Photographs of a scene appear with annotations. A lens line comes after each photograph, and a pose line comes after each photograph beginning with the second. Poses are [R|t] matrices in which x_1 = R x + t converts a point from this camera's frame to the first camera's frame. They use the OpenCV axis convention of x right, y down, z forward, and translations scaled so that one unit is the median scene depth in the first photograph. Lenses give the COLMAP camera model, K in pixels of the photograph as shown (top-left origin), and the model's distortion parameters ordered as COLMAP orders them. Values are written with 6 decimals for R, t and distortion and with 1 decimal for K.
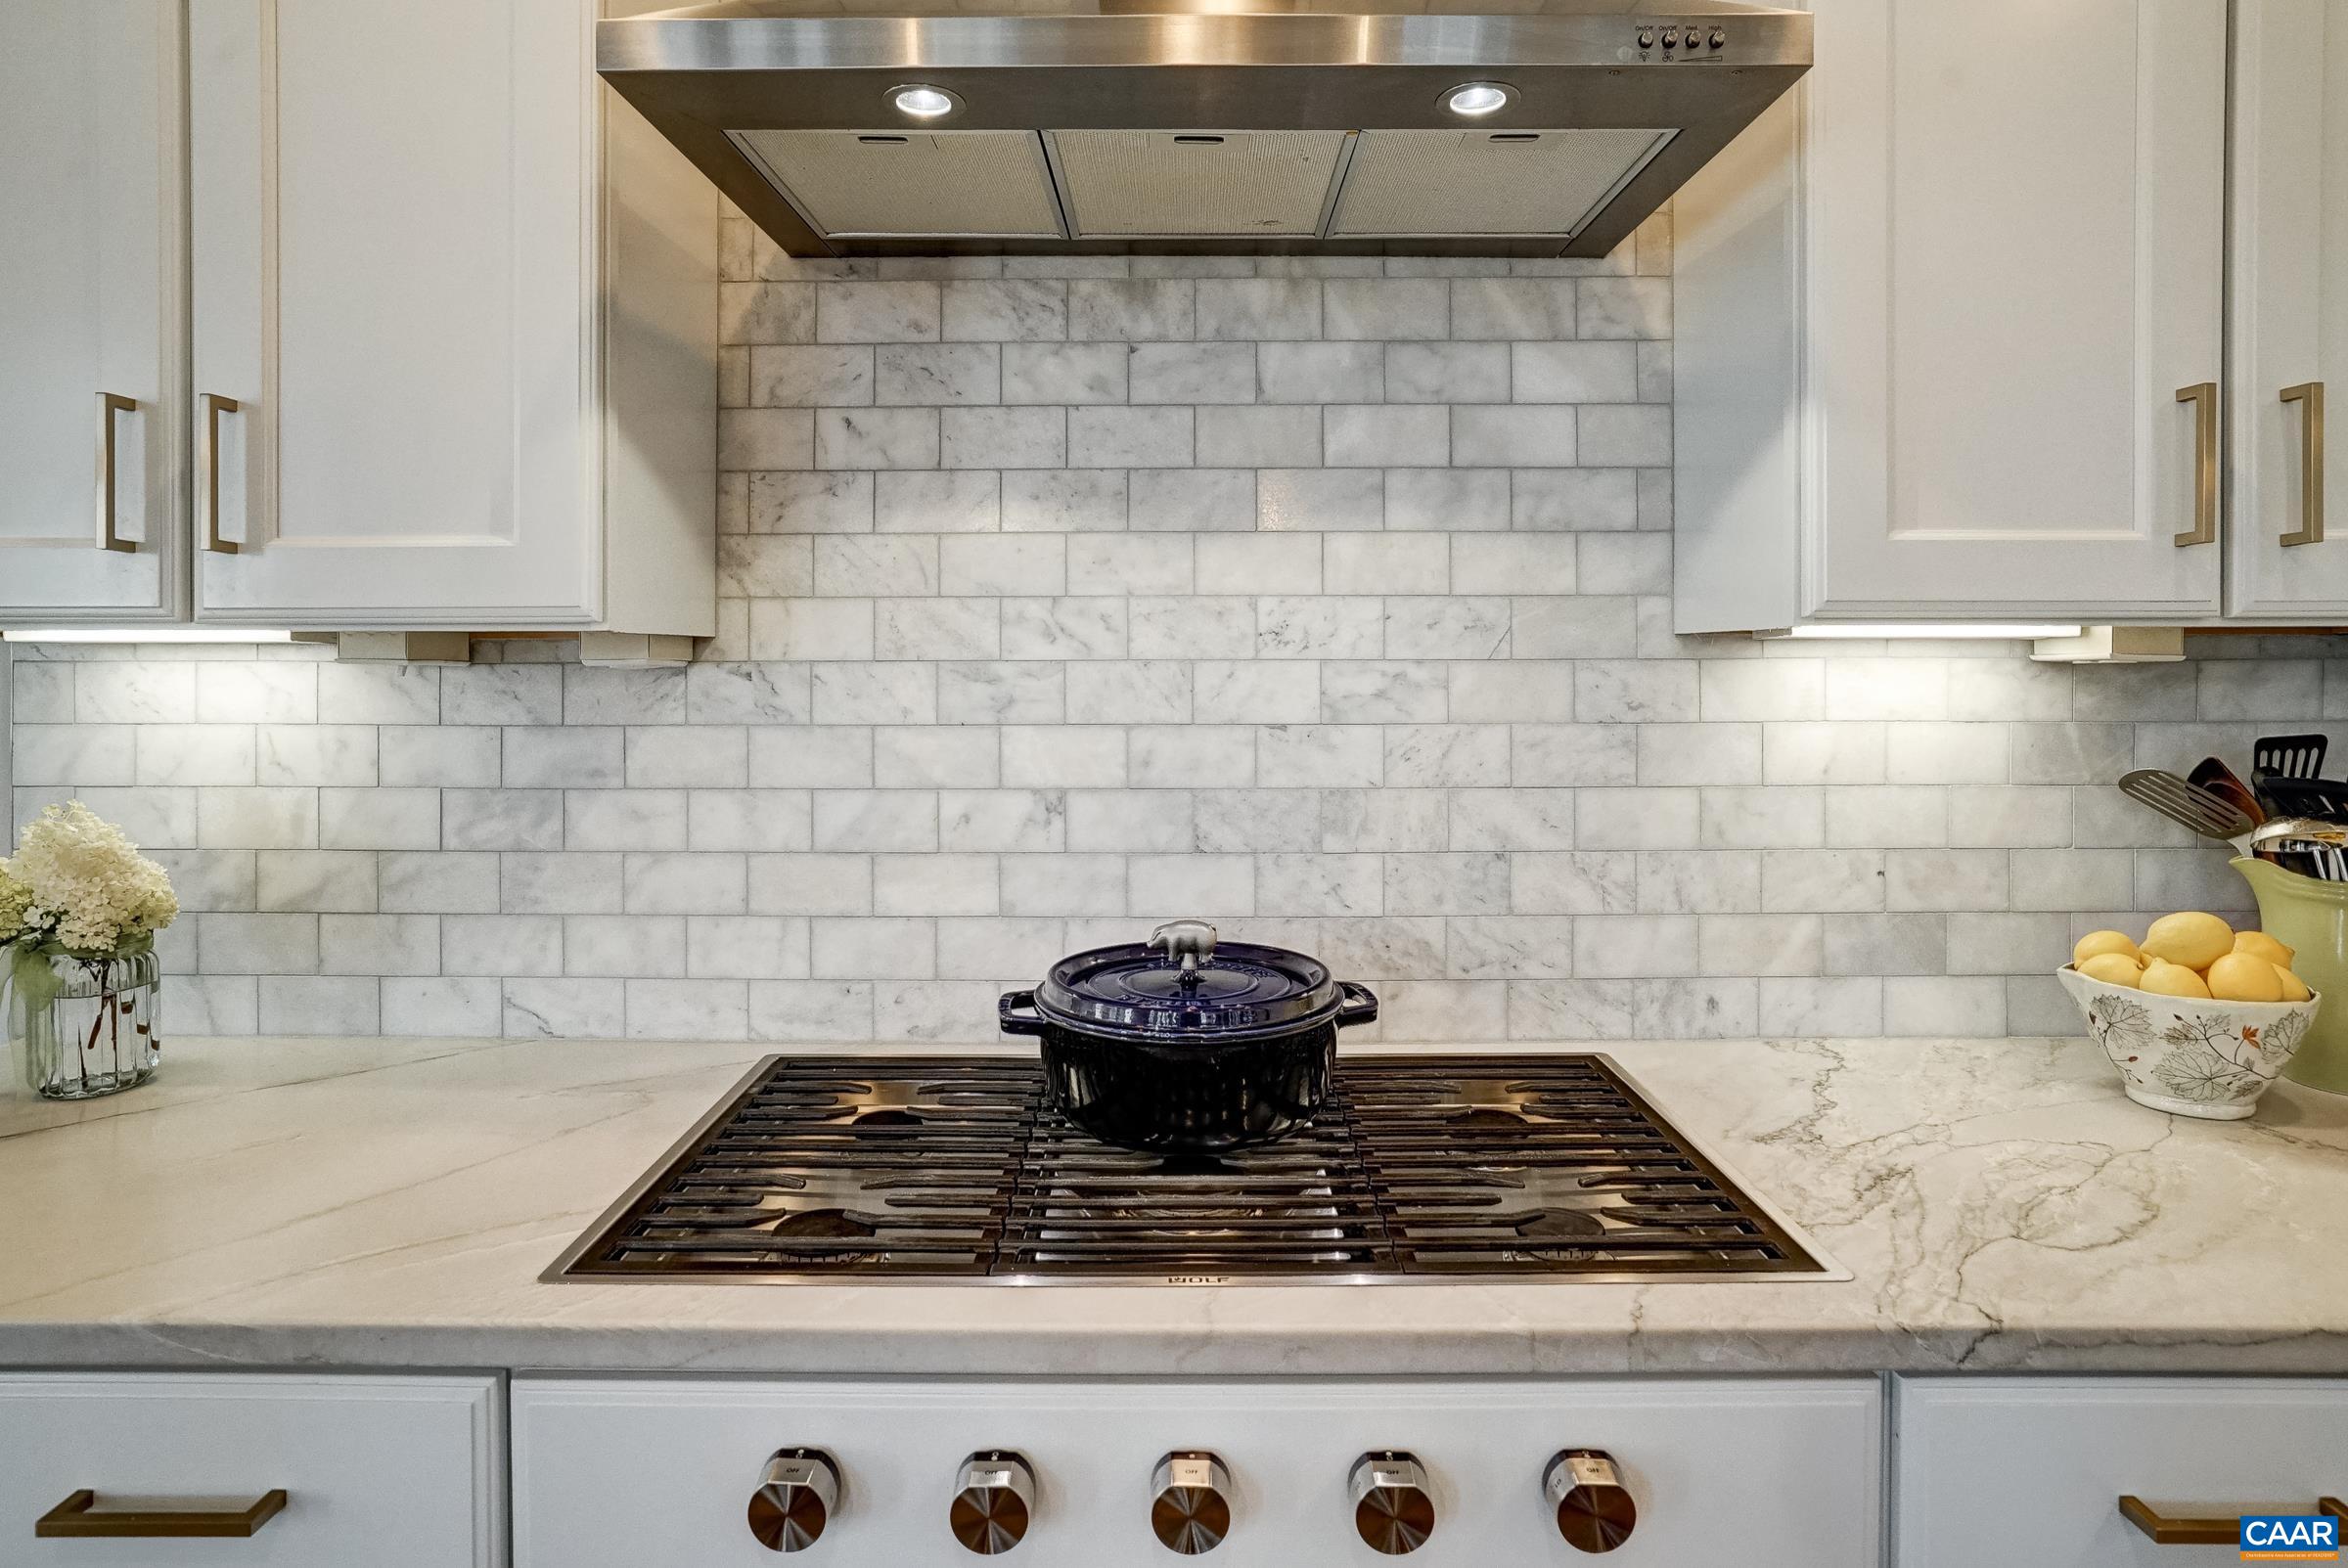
lens RADIAL K [[1289.6, 0, 1148.9], [0, 1289.6, 675.1], [0, 0, 1]] dist [-0.047965, 0.040535]
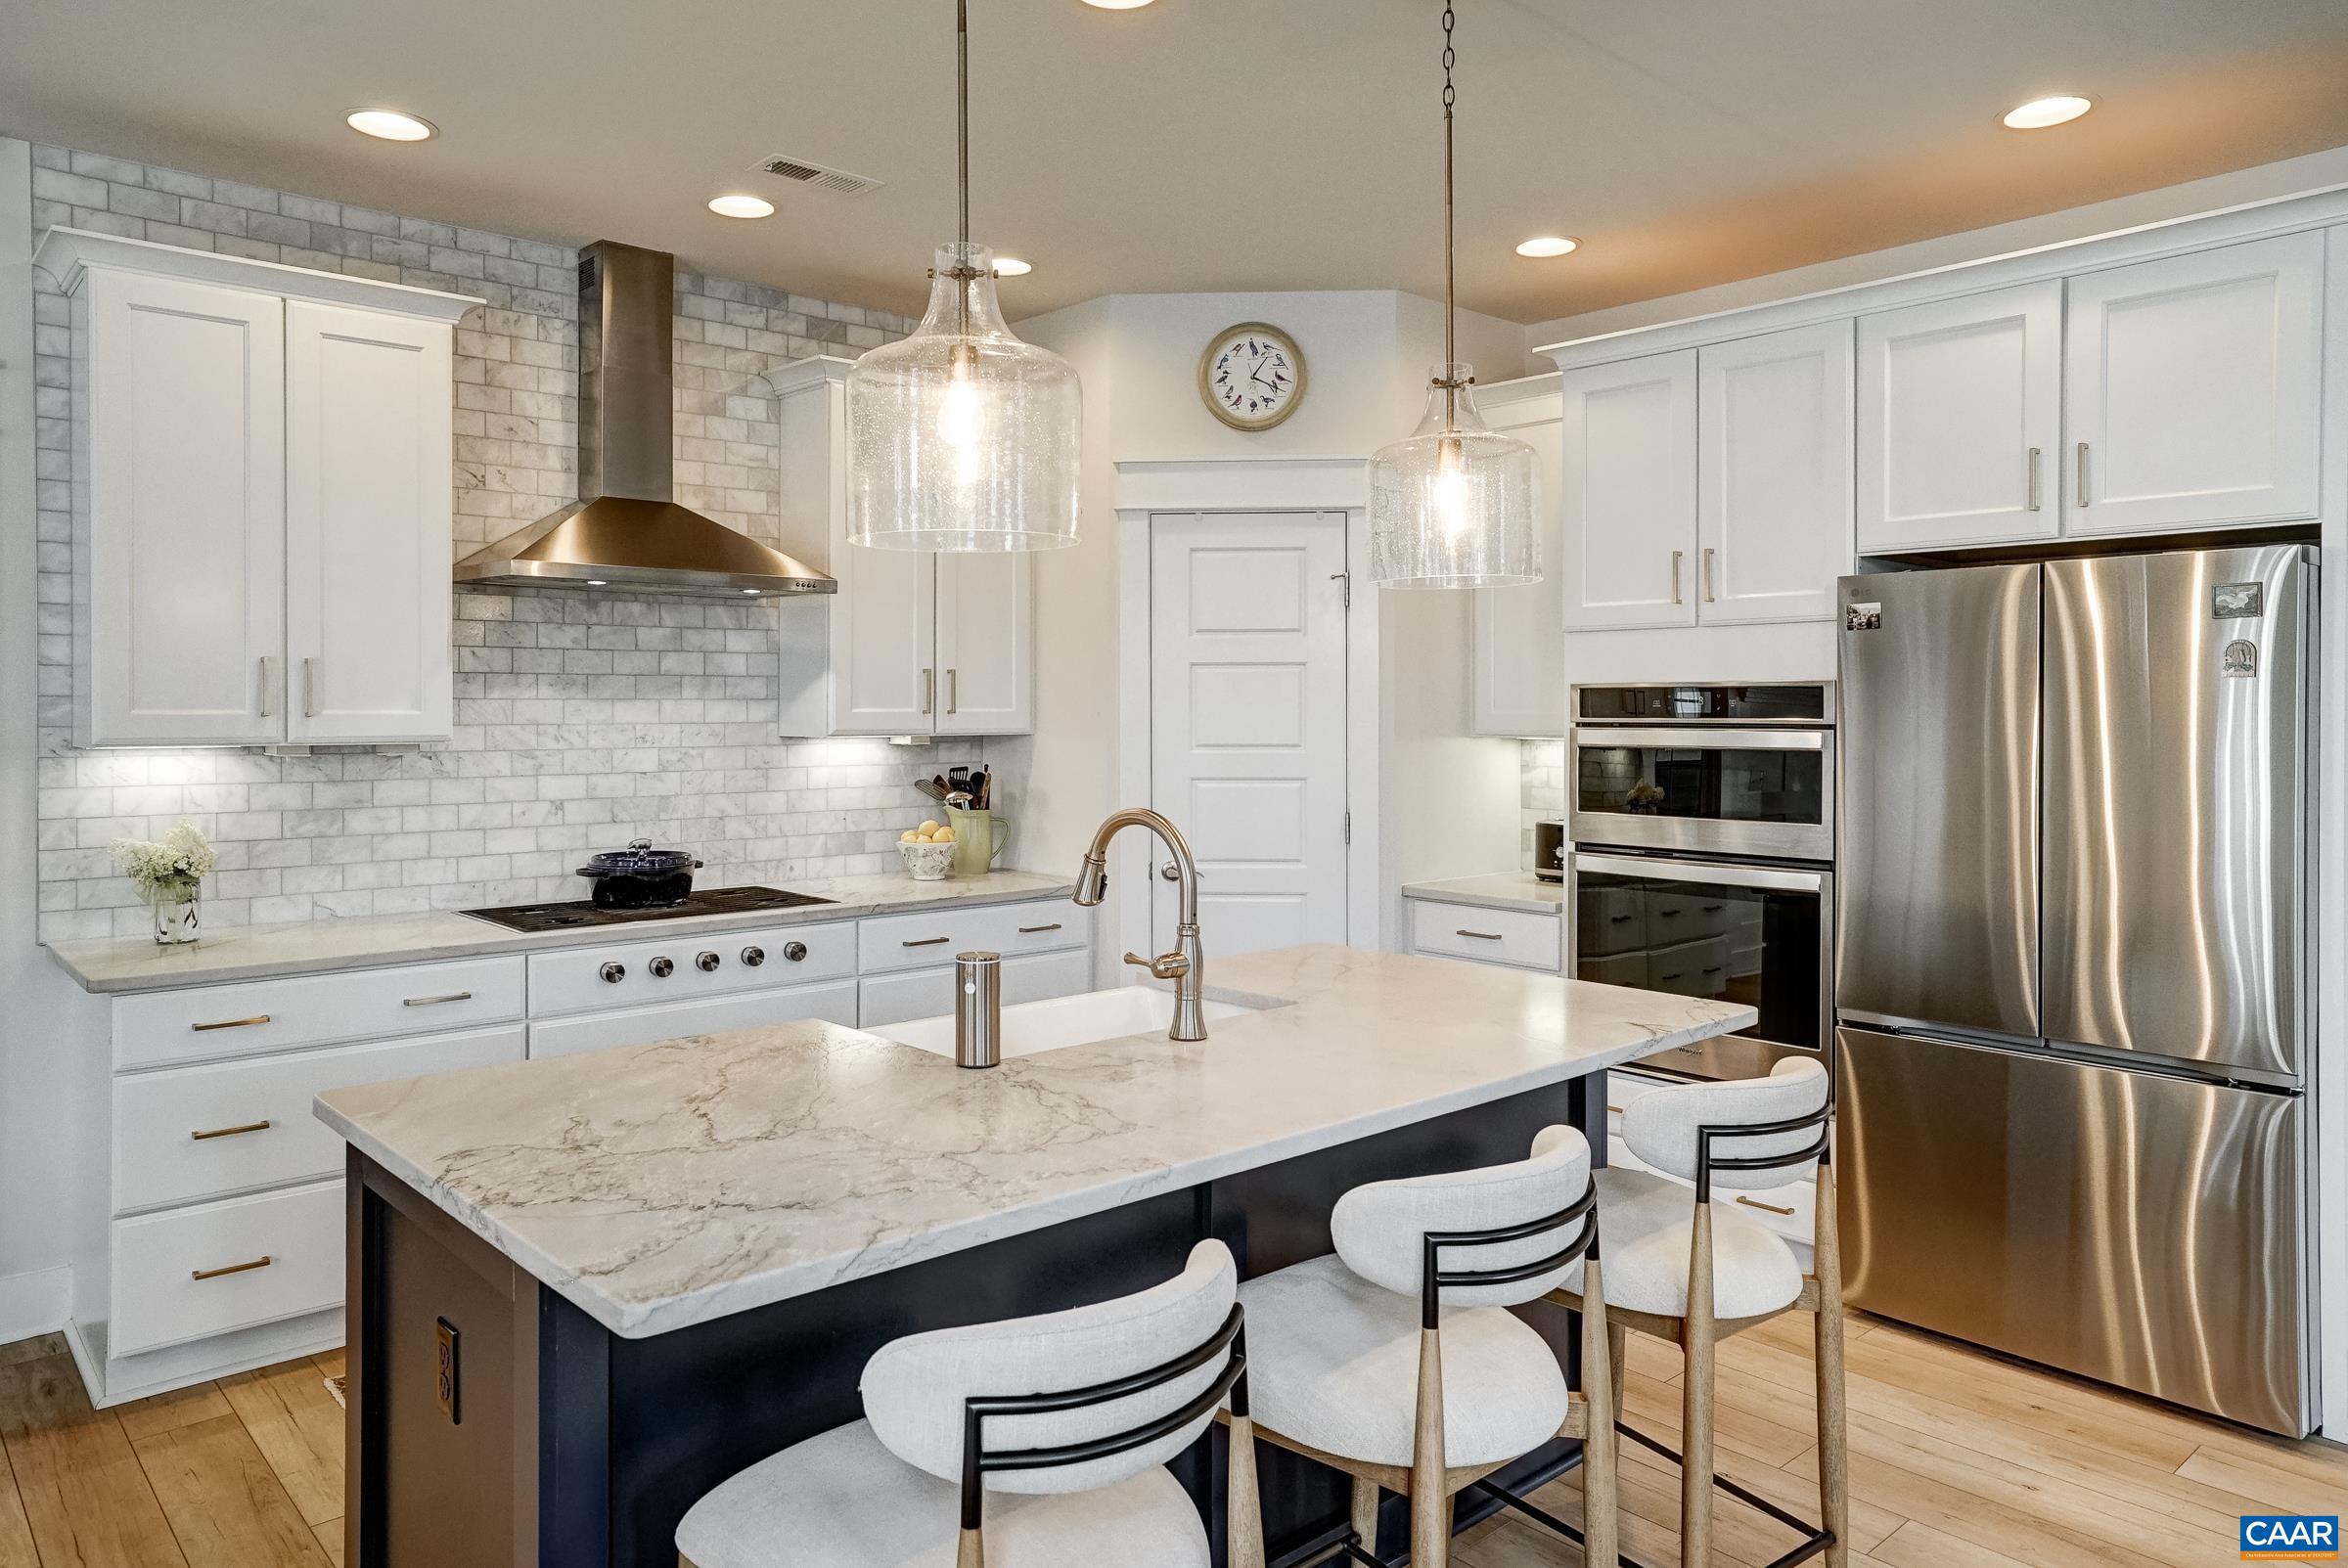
lens RADIAL K [[1524.8, 0, 1177.7], [0, 1524.8, 719.8], [0, 0, 1]] dist [-0.001371, 0.026063]
pose [[0.718404, -0.002212, 0.695622, -1.287864], [-0.004609, 0.999958, 0.007940, -0.099261], [-0.695610, -0.008910, 0.718364, -2.006530]]
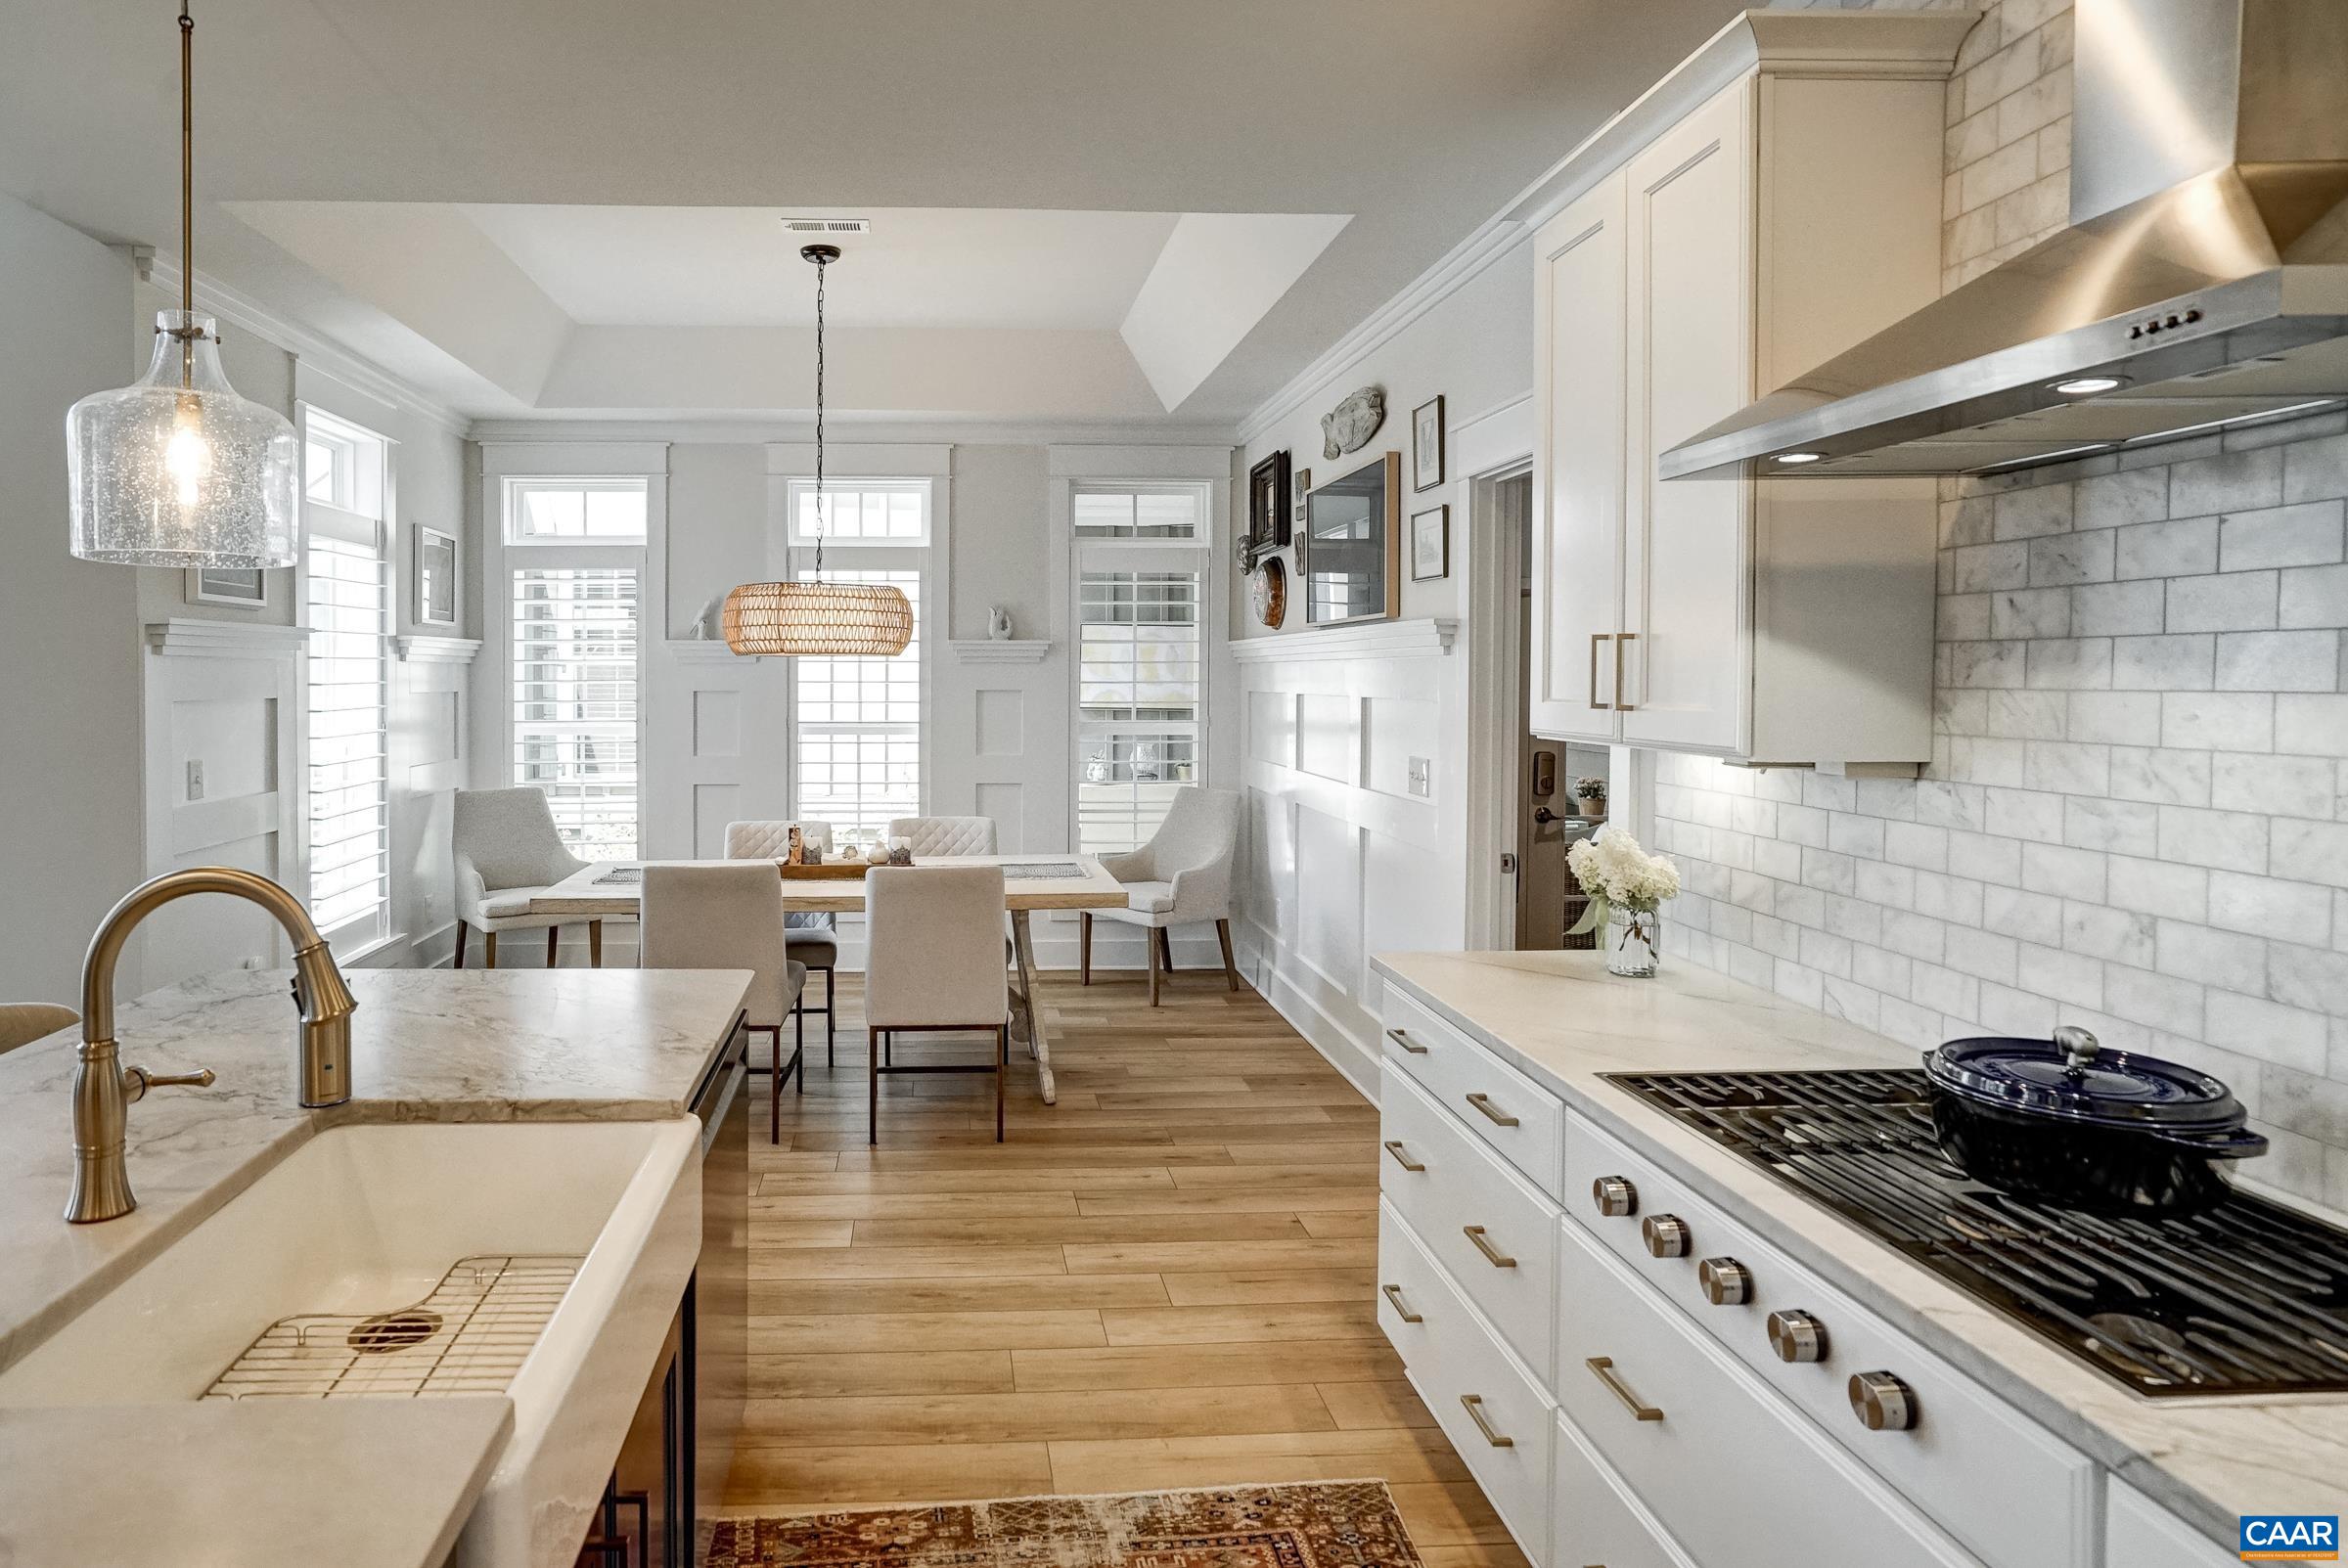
lens RADIAL K [[1363.8, 0, 968.2], [0, 1363.8, 702.3], [0, 0, 1]] dist [-0.003480, 0.000556]
pose [[0.031181, 0.024045, -0.999224, 1.097573], [0.000941, 0.999709, 0.024086, -0.130445], [0.999513, -0.001692, 0.031150, -0.085411]]
